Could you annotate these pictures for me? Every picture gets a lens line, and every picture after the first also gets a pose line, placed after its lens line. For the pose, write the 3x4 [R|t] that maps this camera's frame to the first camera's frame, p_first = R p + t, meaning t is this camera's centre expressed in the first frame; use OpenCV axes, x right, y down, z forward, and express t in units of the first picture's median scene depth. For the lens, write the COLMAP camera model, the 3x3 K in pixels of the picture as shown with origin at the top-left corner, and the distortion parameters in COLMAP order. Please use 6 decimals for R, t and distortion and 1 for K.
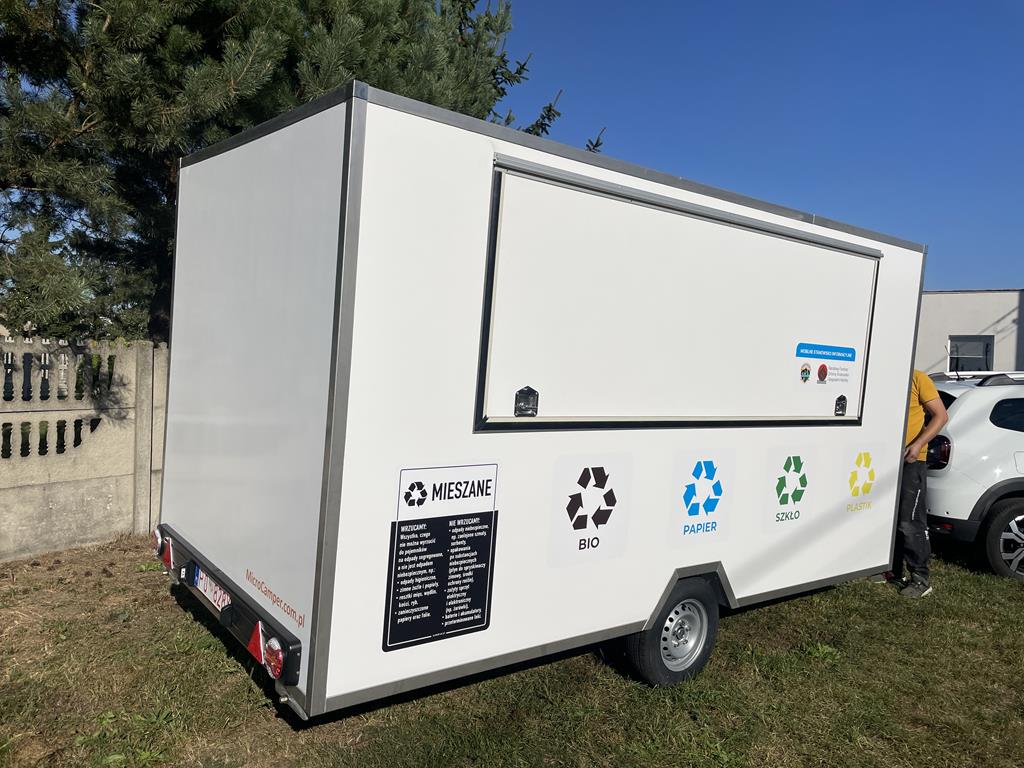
lens RADIAL K [[774.1, 0, 514.9], [0, 774.1, 376.1], [0, 0, 1]] dist [0.090382, -0.121525]
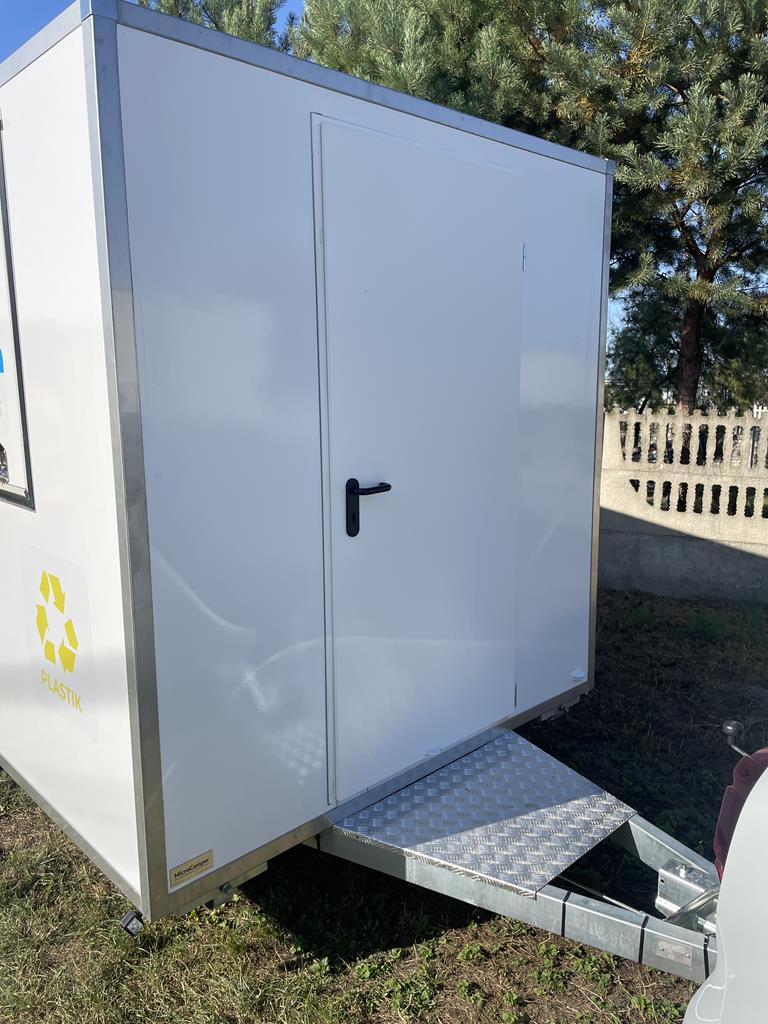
lens RADIAL K [[774.1, 0, 395.5], [0, 774.1, 497.0], [0, 0, 1]] dist [0.090382, -0.121525]
pose [[0.103172, 0.078820, -0.991536, 1.142155], [-0.038778, 0.996416, 0.075173, 0.014399], [0.993907, 0.030694, 0.105859, 1.437339]]
